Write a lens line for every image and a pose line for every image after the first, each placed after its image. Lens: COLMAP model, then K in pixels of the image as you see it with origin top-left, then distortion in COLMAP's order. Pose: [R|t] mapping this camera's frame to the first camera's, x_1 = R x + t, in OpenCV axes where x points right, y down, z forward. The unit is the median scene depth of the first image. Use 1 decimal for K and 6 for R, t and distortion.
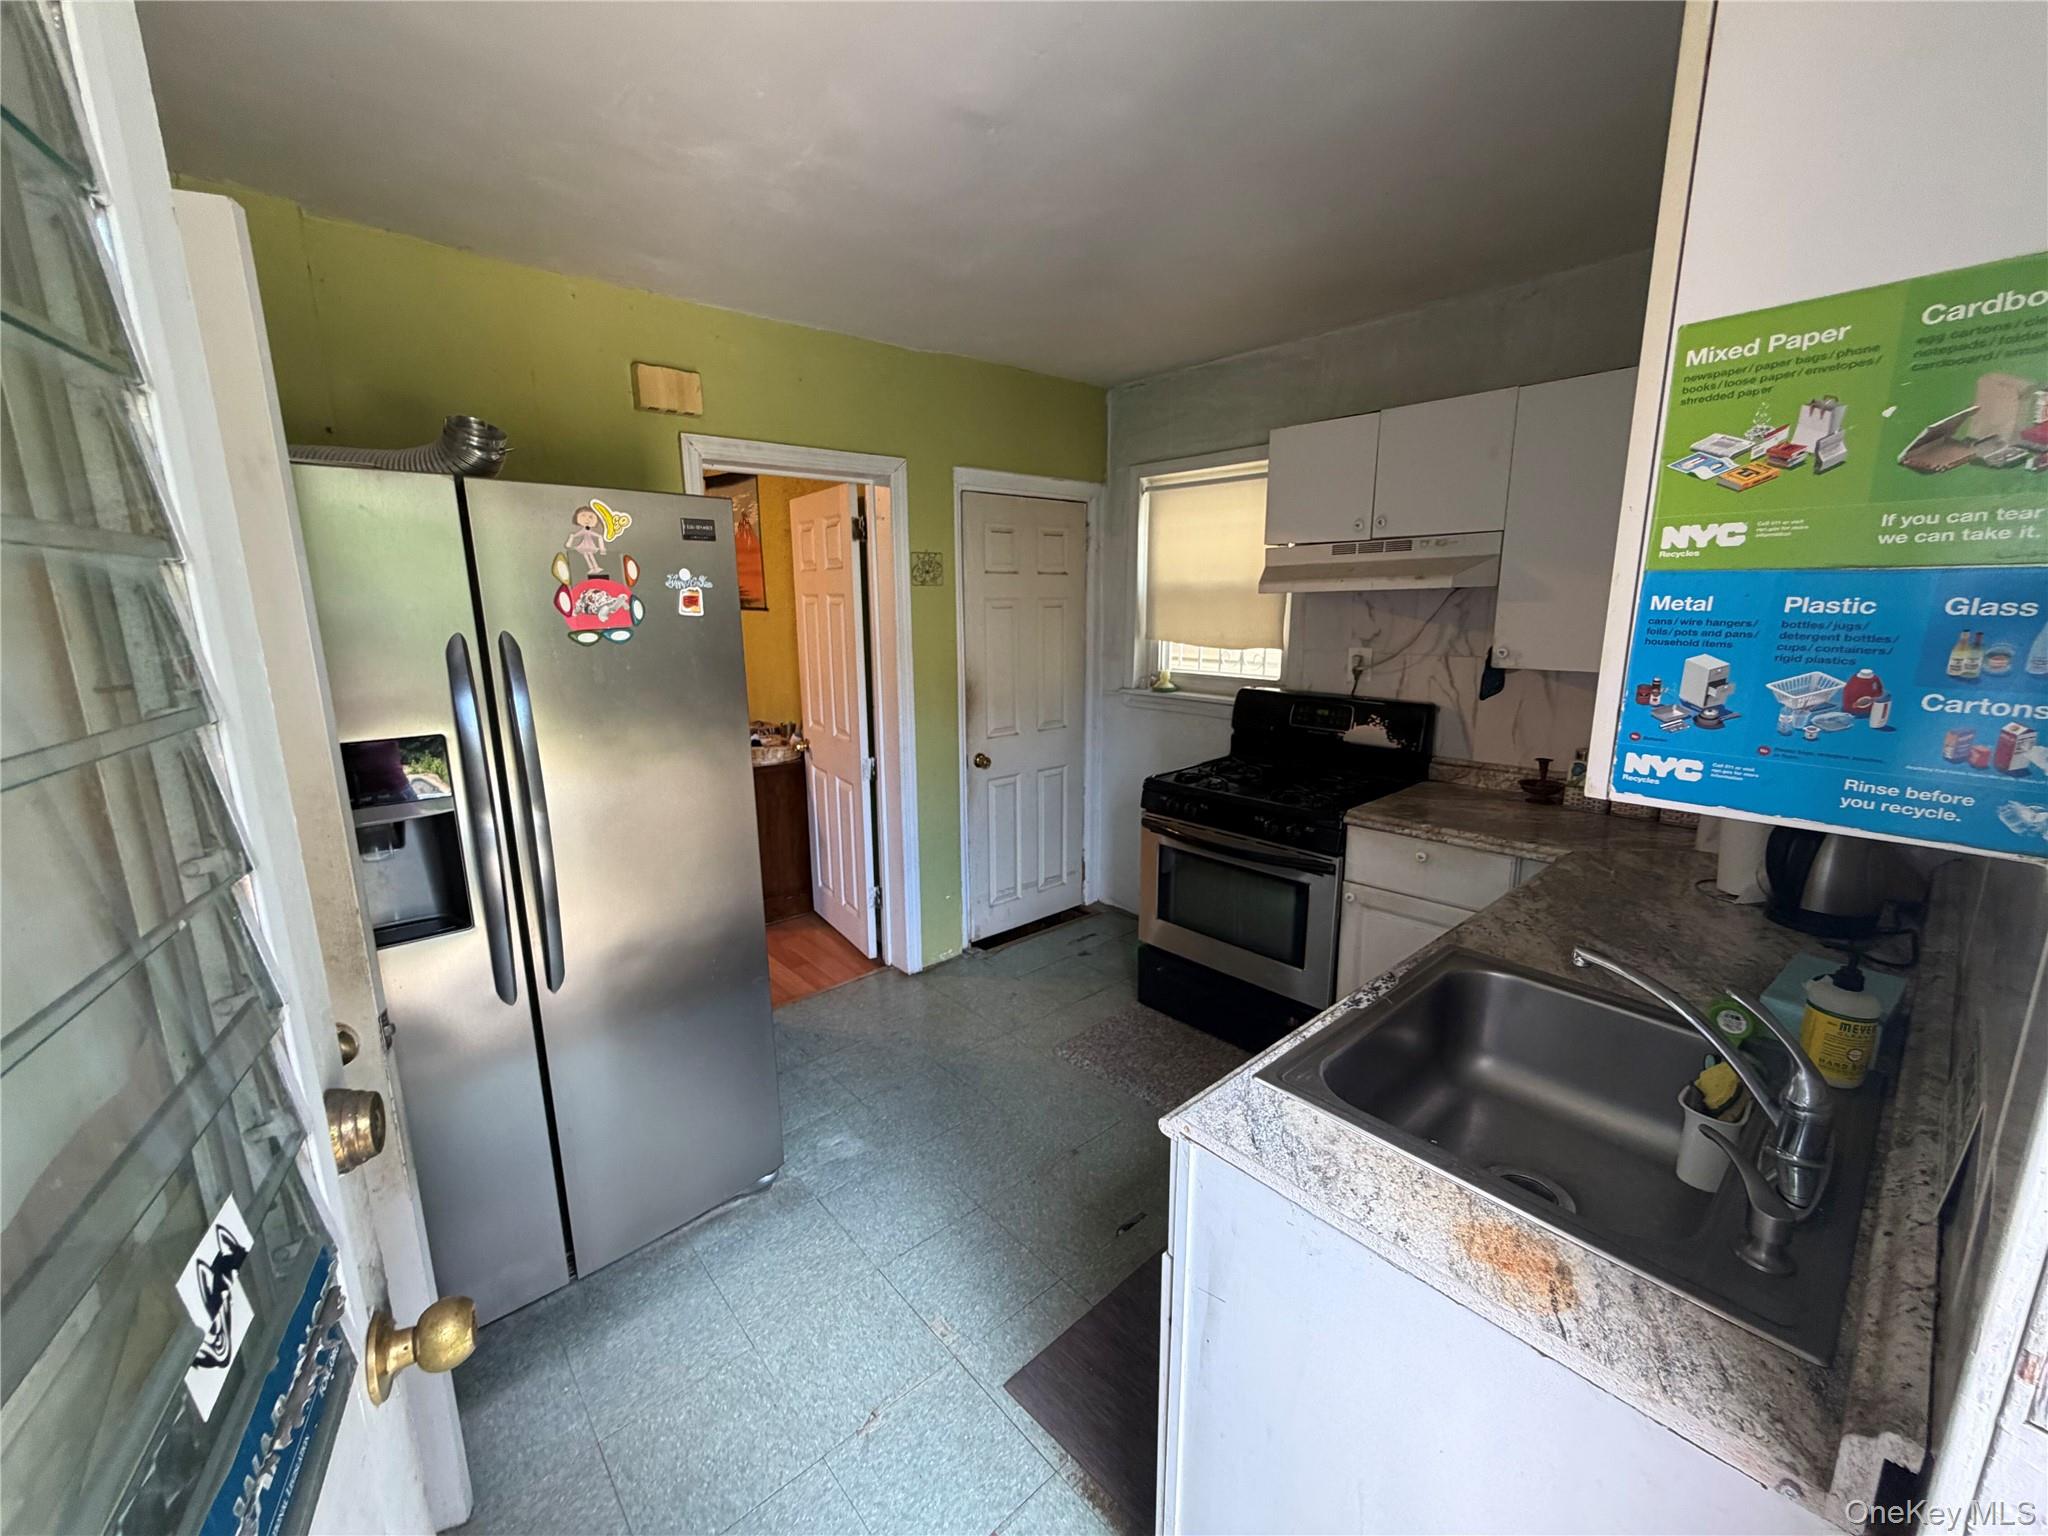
lens RADIAL K [[819.7, 0, 1017.1], [0, 819.7, 771.4], [0, 0, 1]] dist [-0.001094, 0.000363]
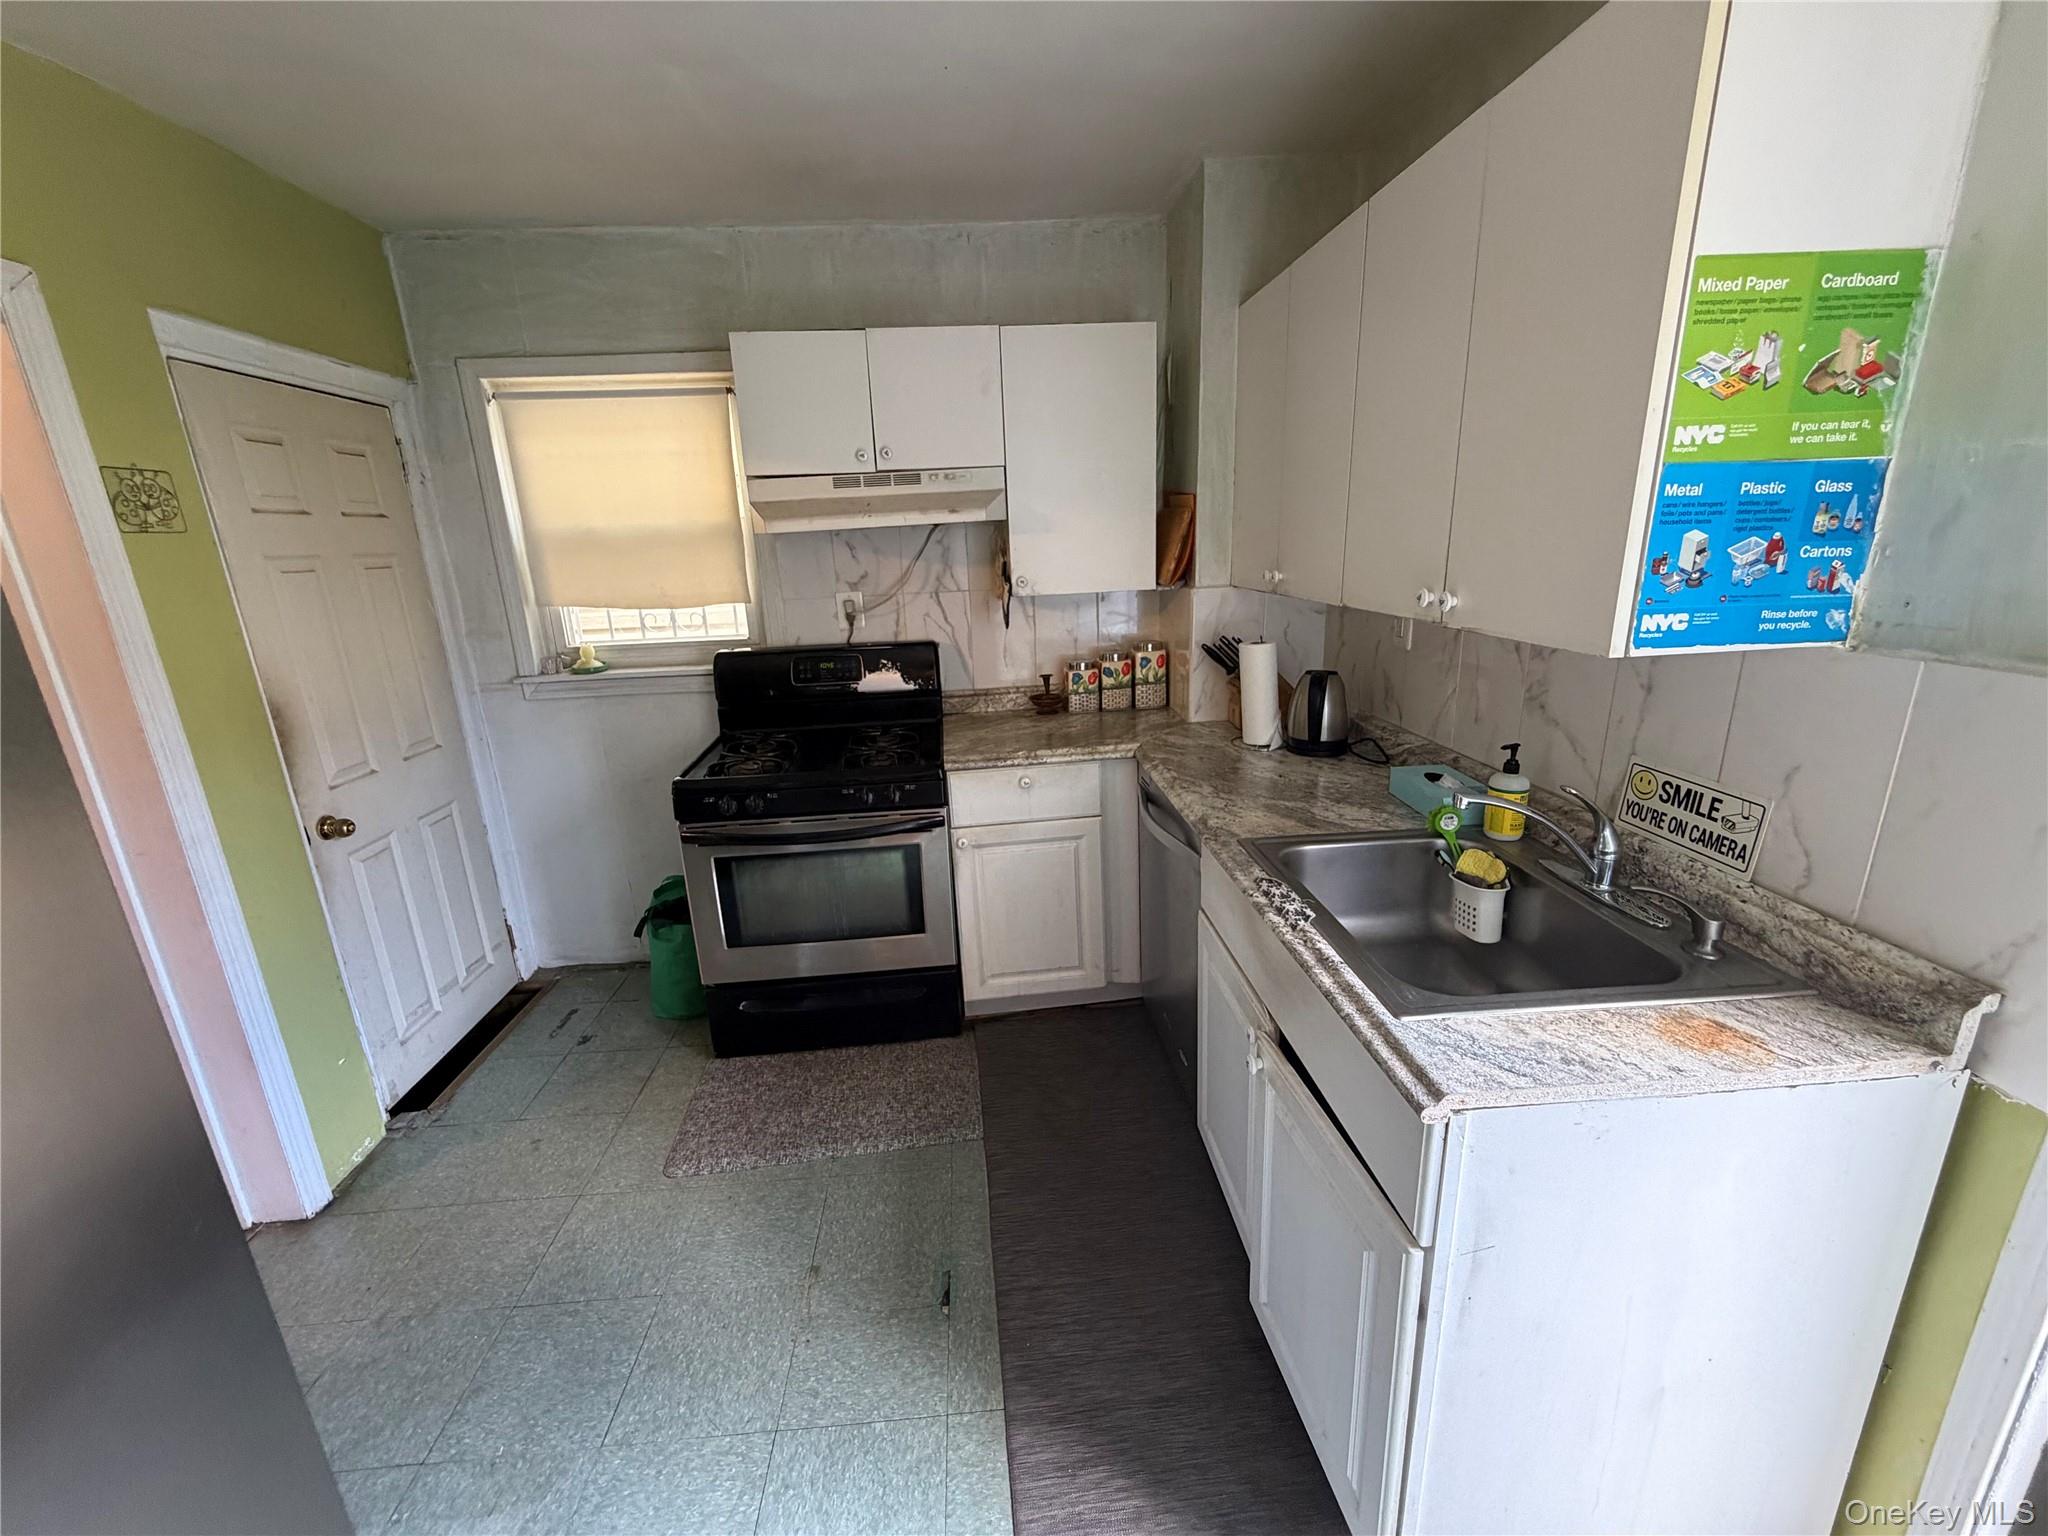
lens RADIAL K [[819.7, 0, 1022.6], [0, 819.7, 770.0], [0, 0, 1]] dist [-0.001094, 0.000363]
pose [[0.603530, -0.234166, 0.762180, -0.267396], [0.200593, 0.969750, 0.139099, -0.051259], [-0.771695, 0.068937, 0.632245, 0.313695]]
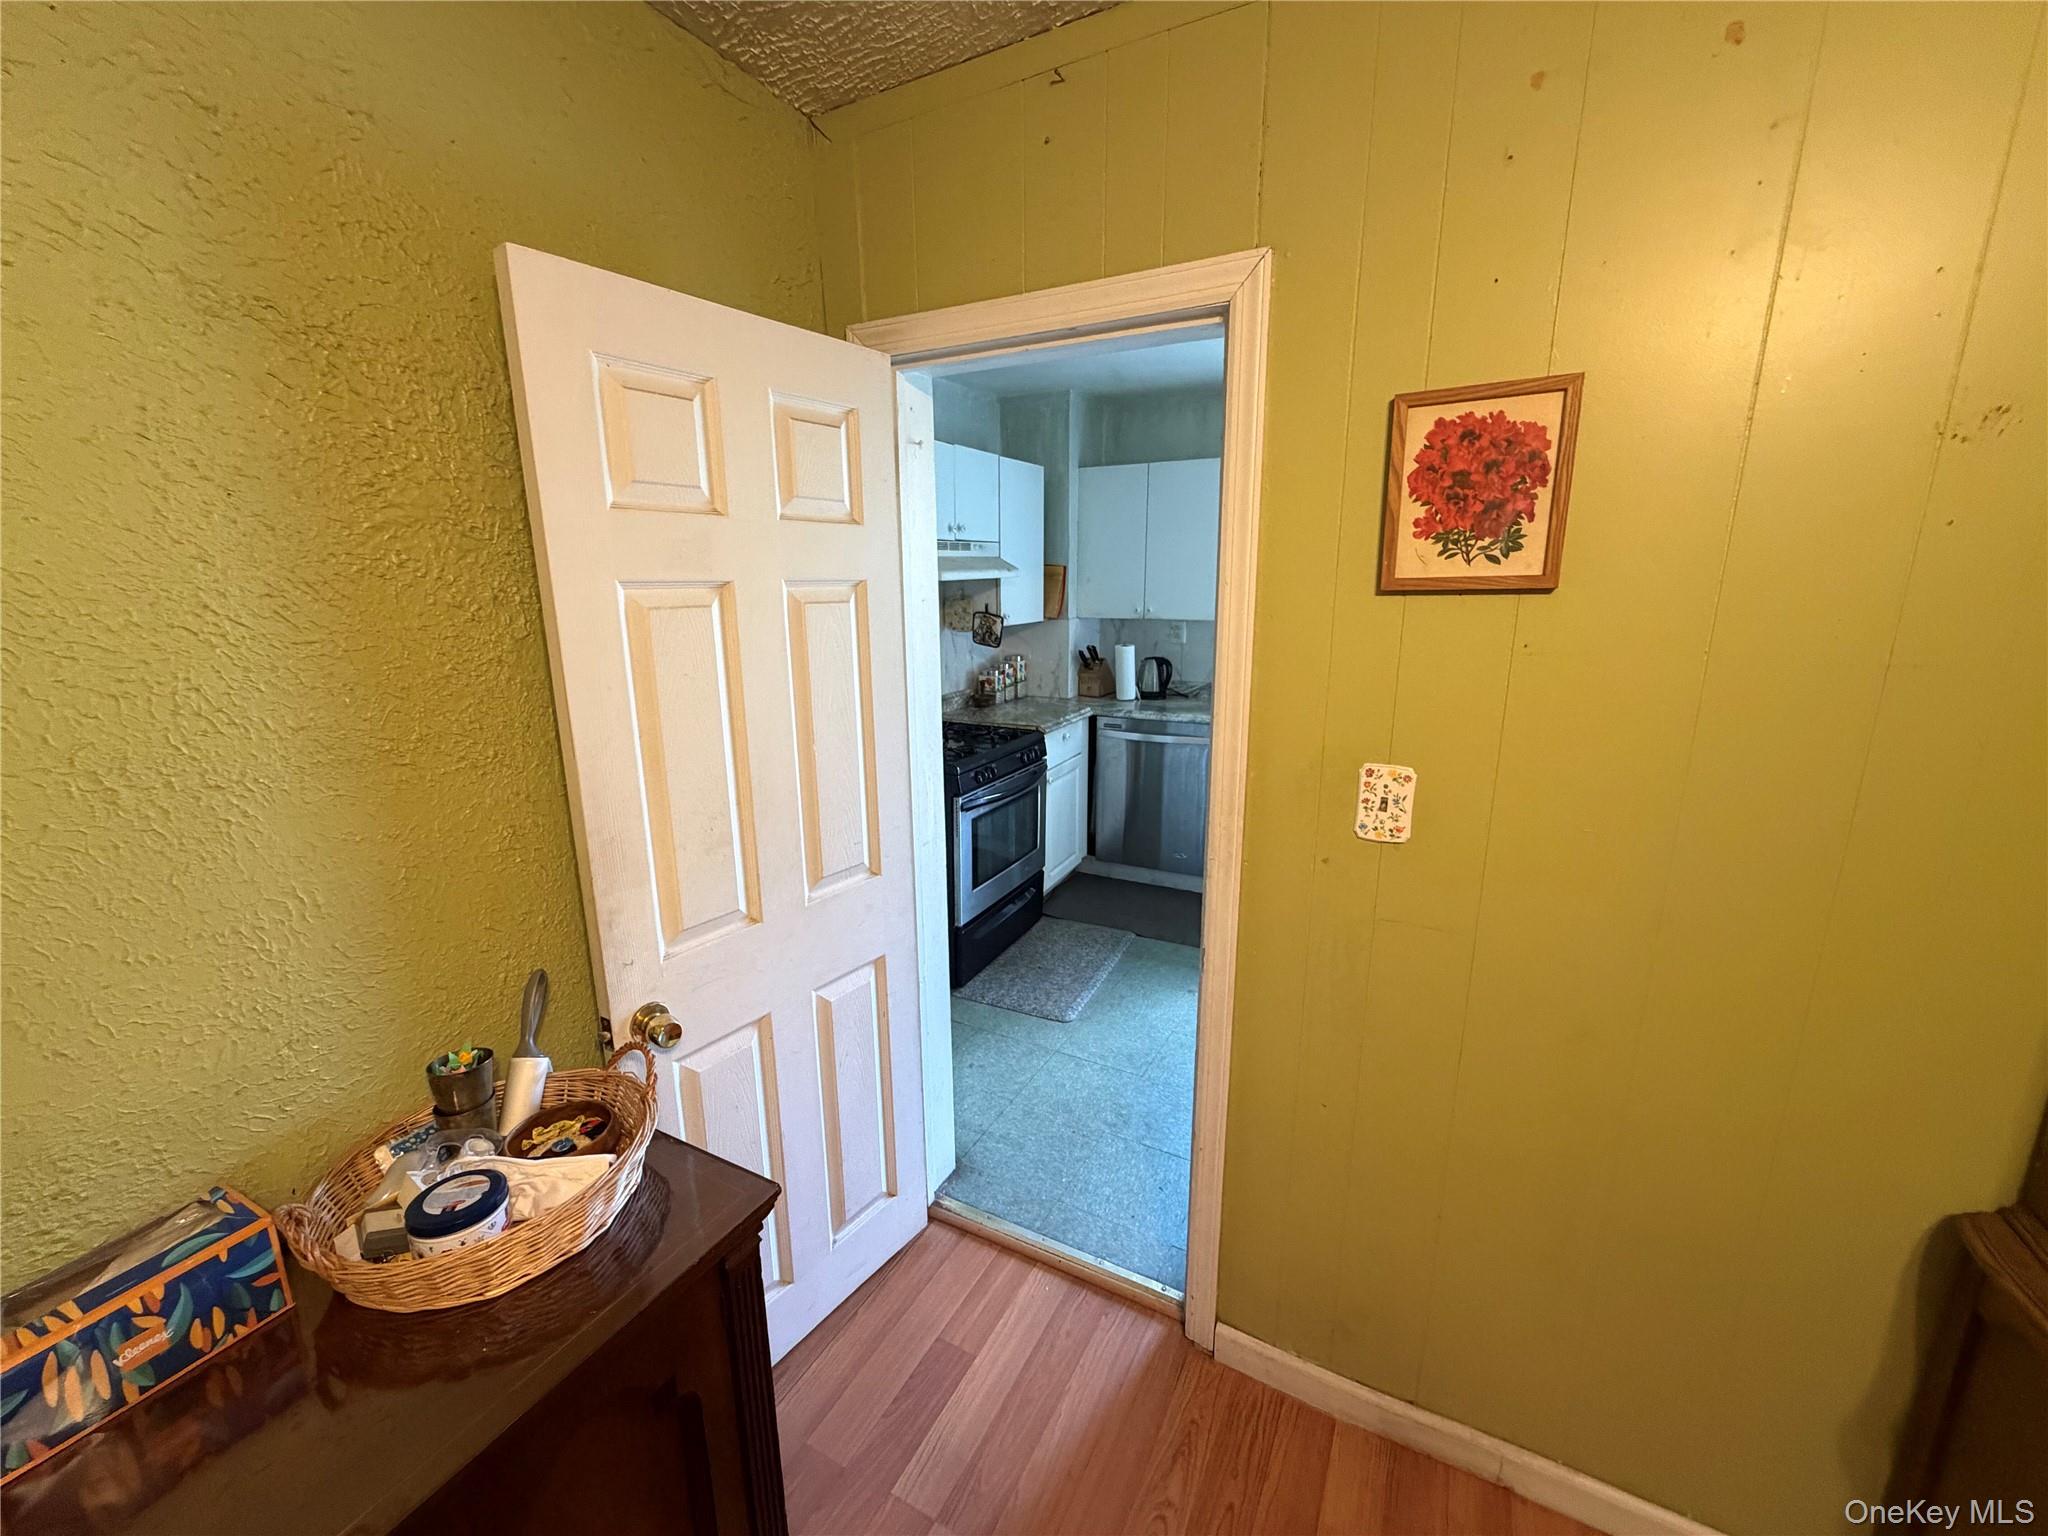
lens RADIAL K [[819.7, 0, 1010.4], [0, 819.7, 766.2], [0, 0, 1]] dist [-0.001094, 0.000363]
pose [[-0.330261, -0.197364, 0.923025, -0.934379], [0.215063, 0.936439, 0.277183, -0.298144], [-0.919062, 0.290051, -0.266824, 1.425446]]
